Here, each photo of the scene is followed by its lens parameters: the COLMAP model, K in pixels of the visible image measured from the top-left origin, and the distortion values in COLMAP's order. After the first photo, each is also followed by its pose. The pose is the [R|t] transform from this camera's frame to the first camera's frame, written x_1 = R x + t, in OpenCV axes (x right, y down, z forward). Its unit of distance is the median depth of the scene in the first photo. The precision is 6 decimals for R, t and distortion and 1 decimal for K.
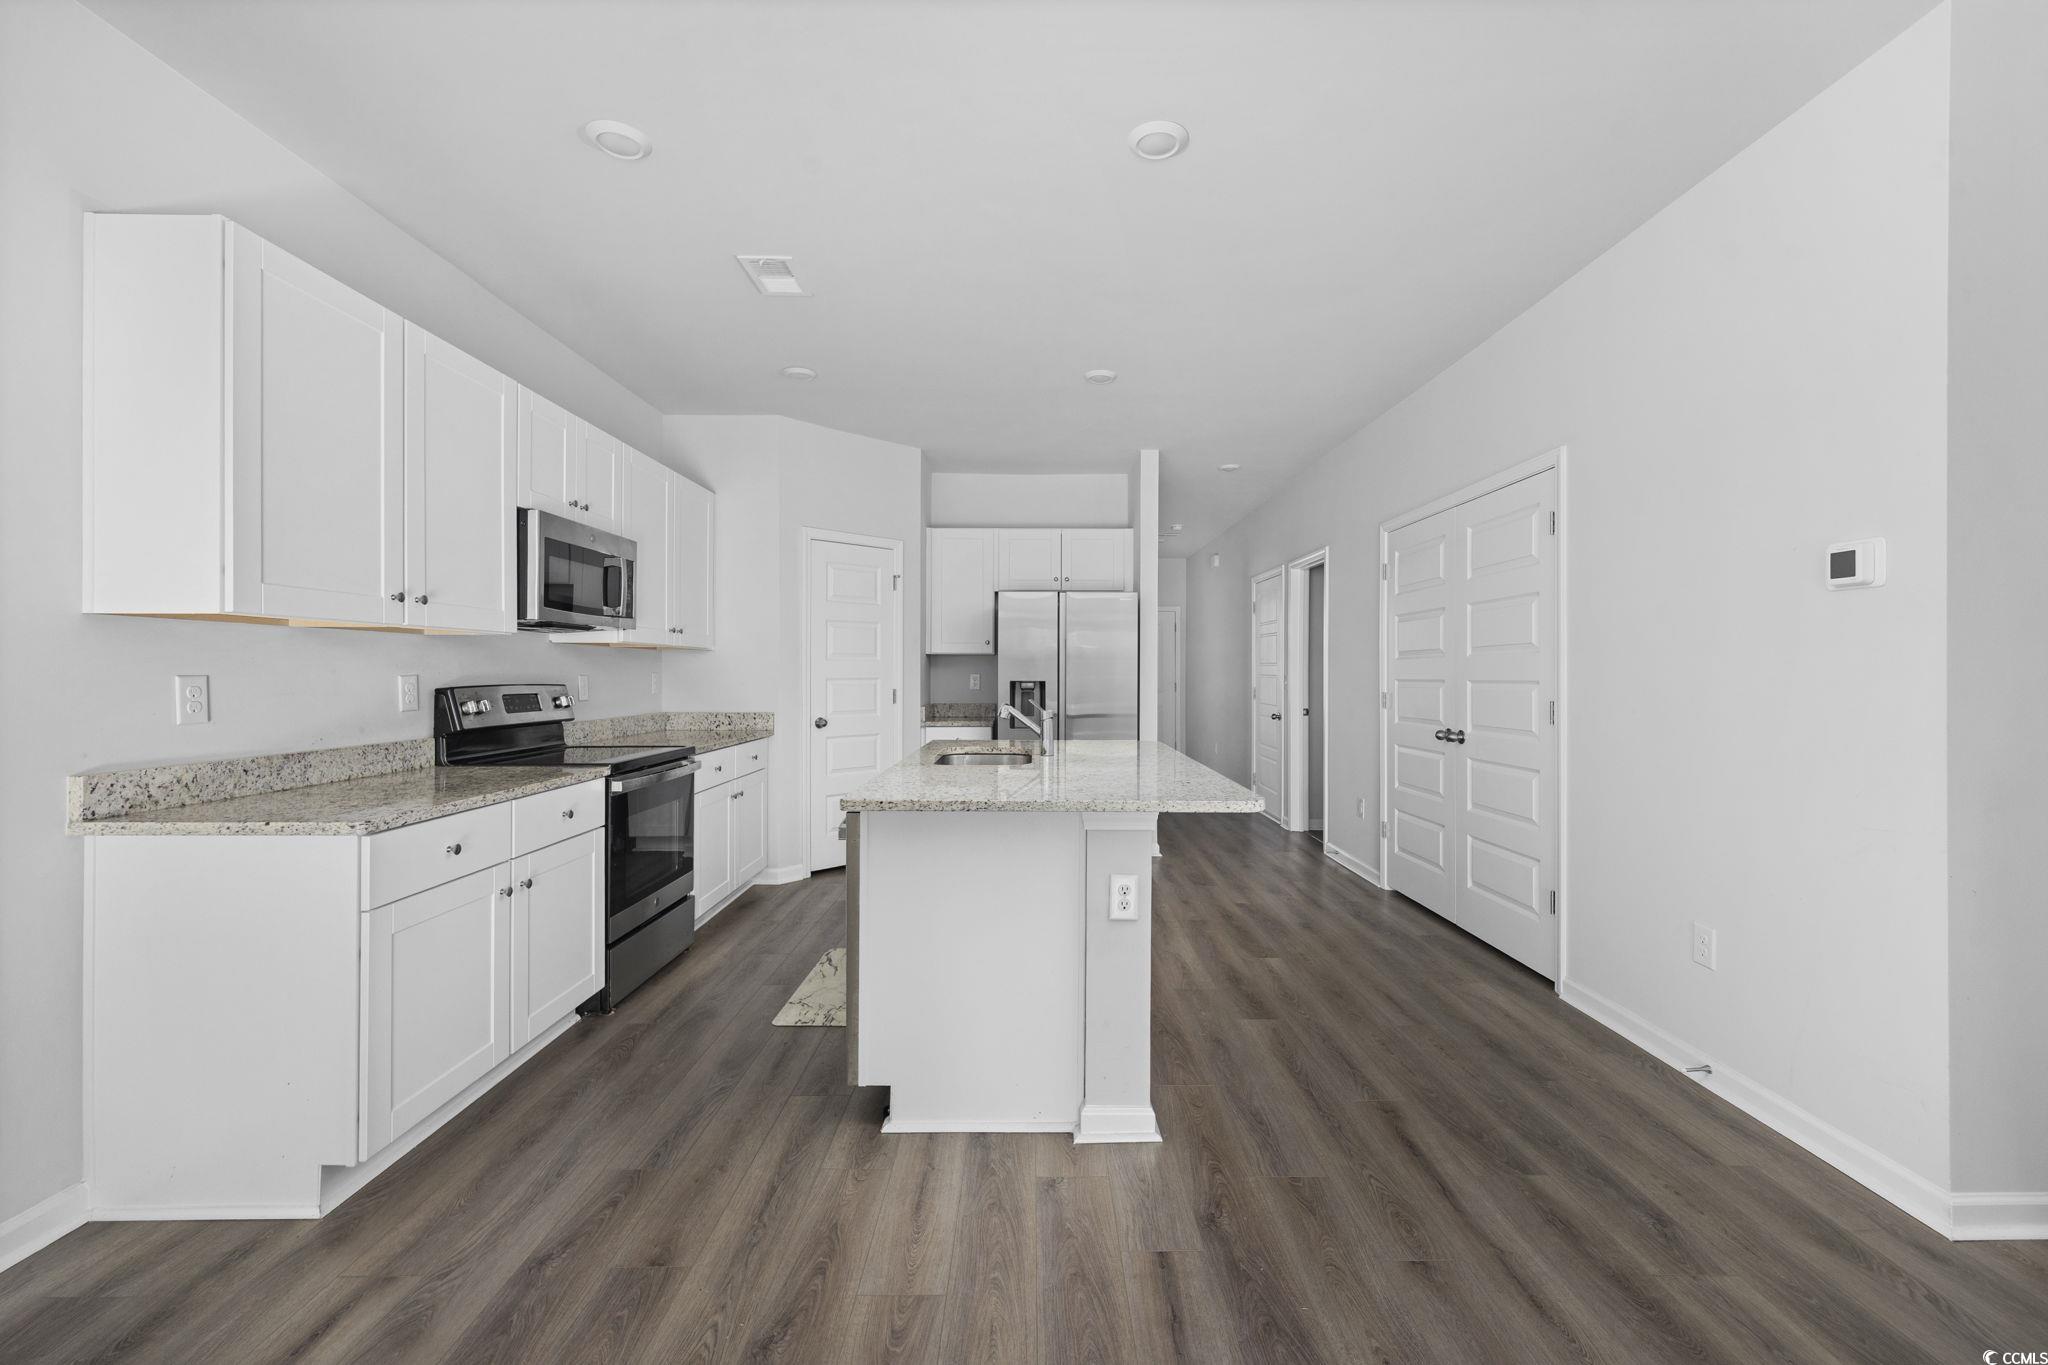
lens RADIAL K [[821.9, 0, 1050.6], [0, 821.9, 682.2], [0, 0, 1]] dist [-0.000349, 0.000030]
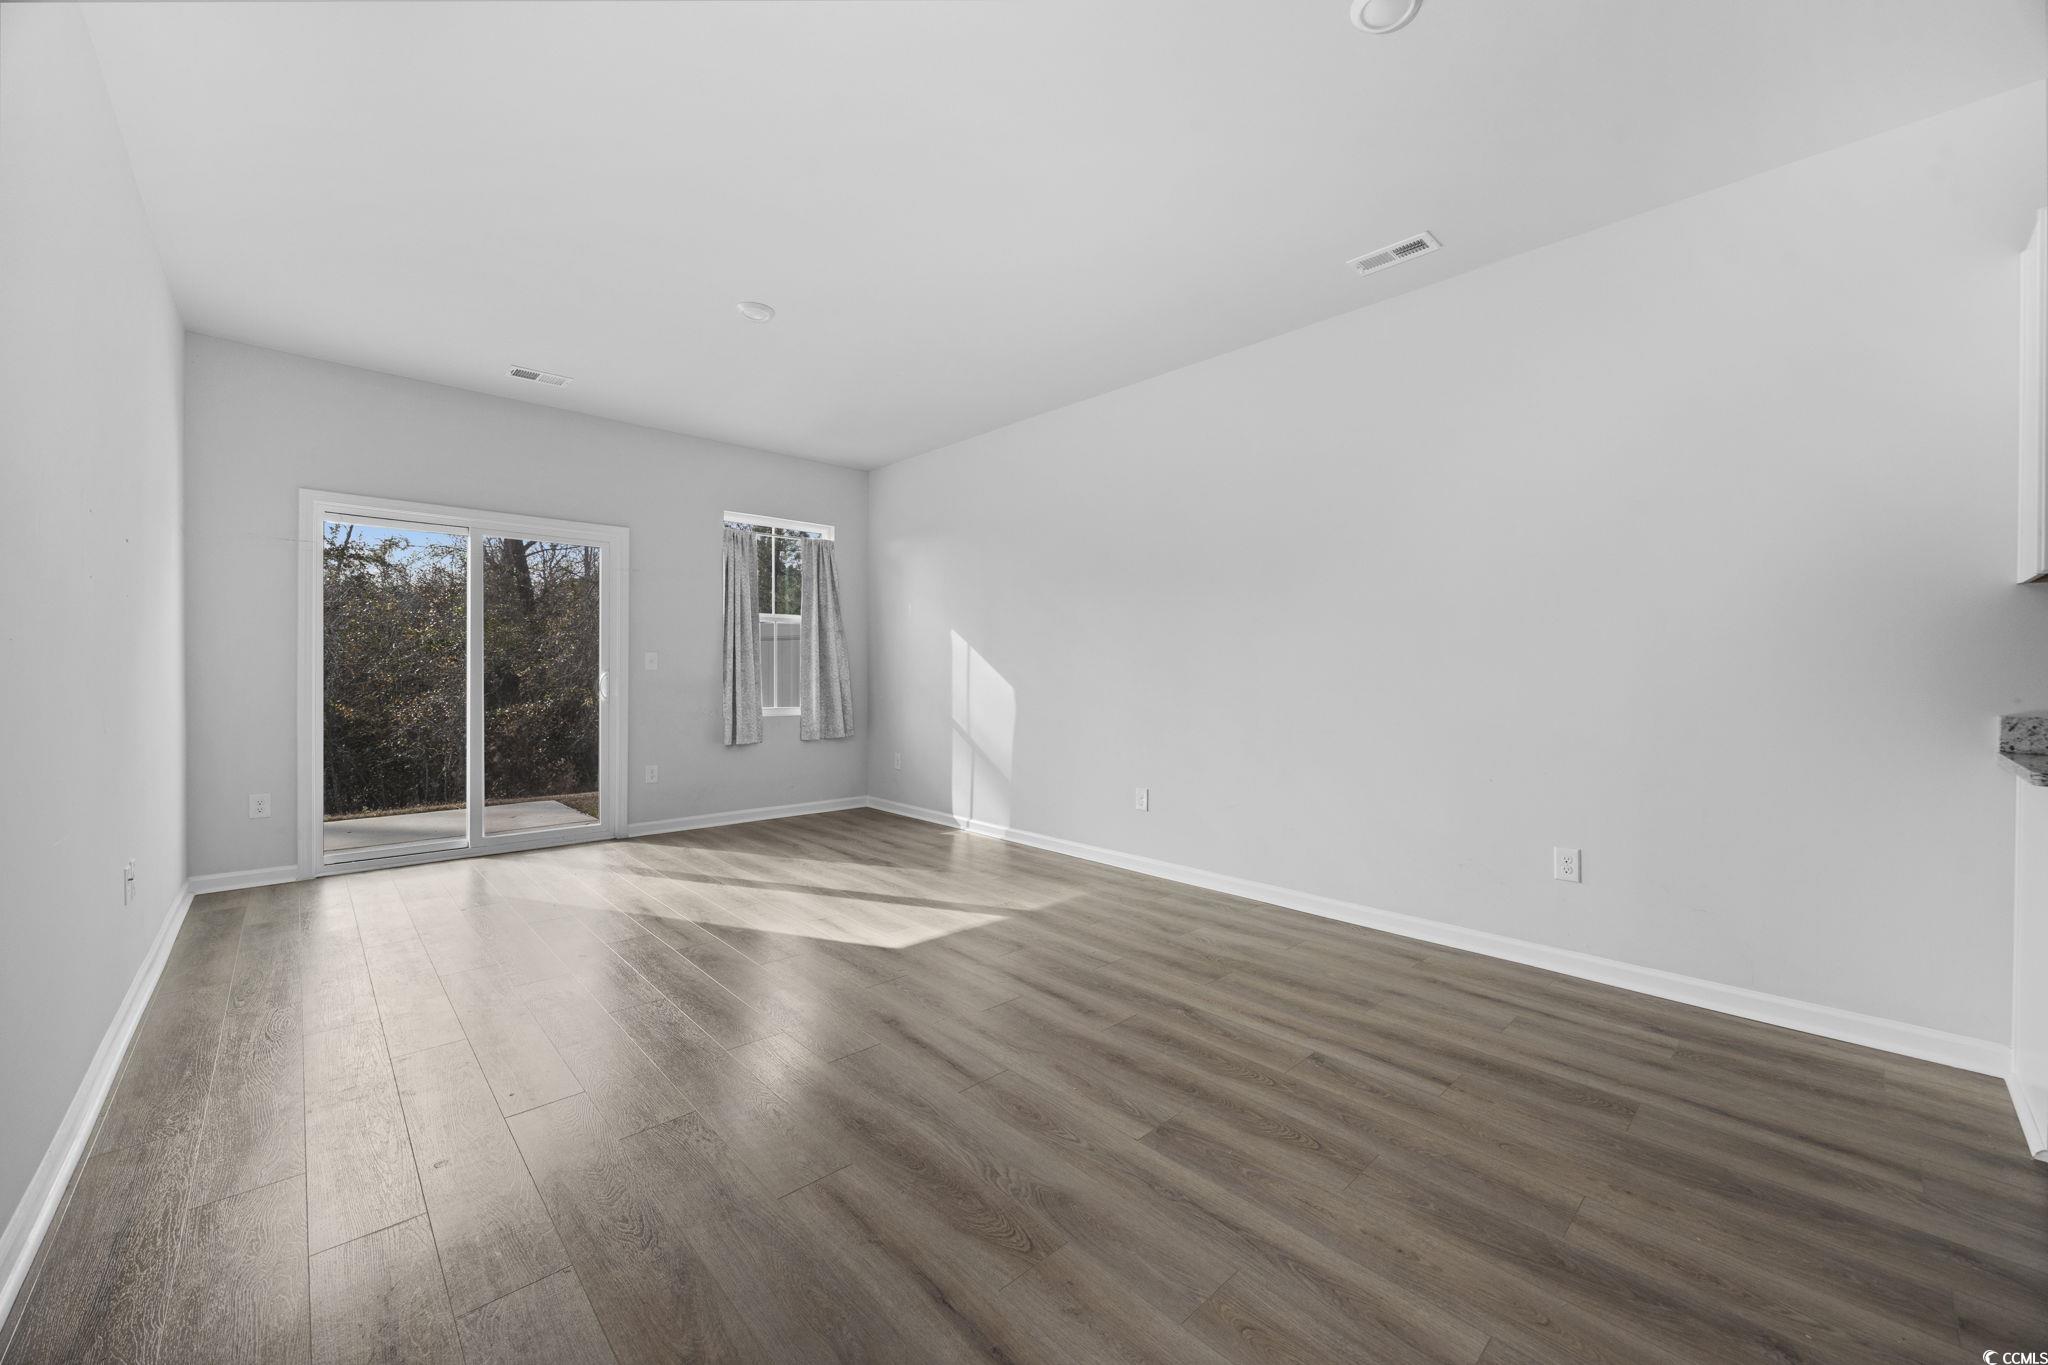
lens RADIAL K [[772.6, 0, 1031.2], [0, 772.6, 675.5], [0, 0, 1]] dist [-0.015564, 0.000310]
pose [[-0.734231, -0.006359, -0.678870, 0.373614], [-0.019052, 0.999755, 0.011240, 0.037600], [0.678632, 0.021187, -0.734173, 0.464803]]
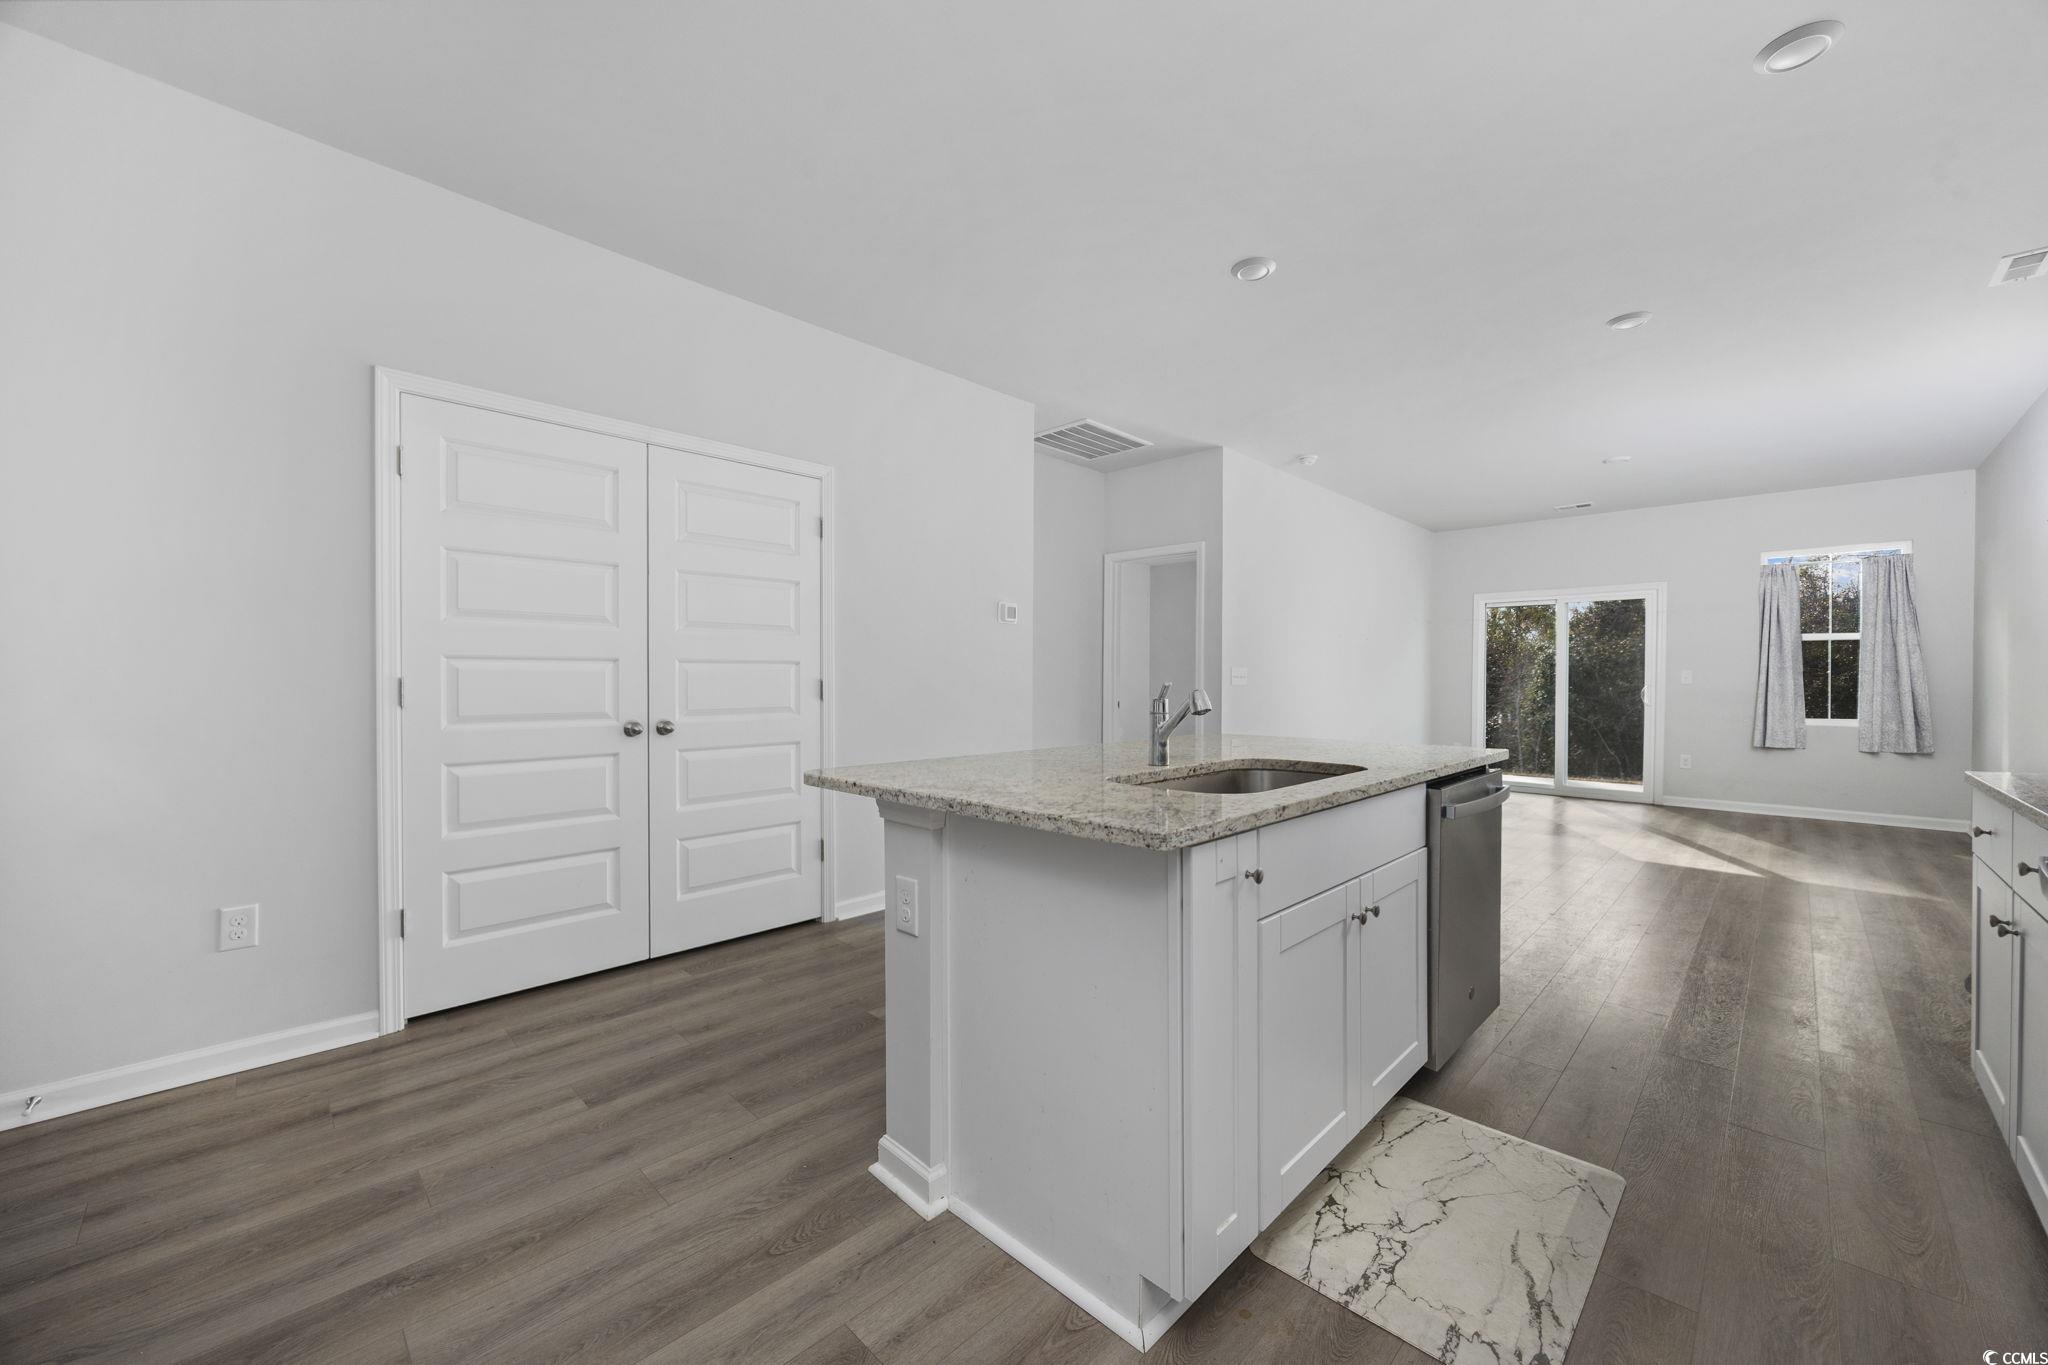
lens RADIAL K [[768.3, 0, 1052.1], [0, 768.3, 686.1], [0, 0, 1]] dist [0.002784, 0.000074]
pose [[-0.721985, -0.002947, 0.691902, -0.351875], [0.008732, 0.999872, 0.013371, 0.018371], [-0.691854, 0.015695, -0.721867, 1.504375]]
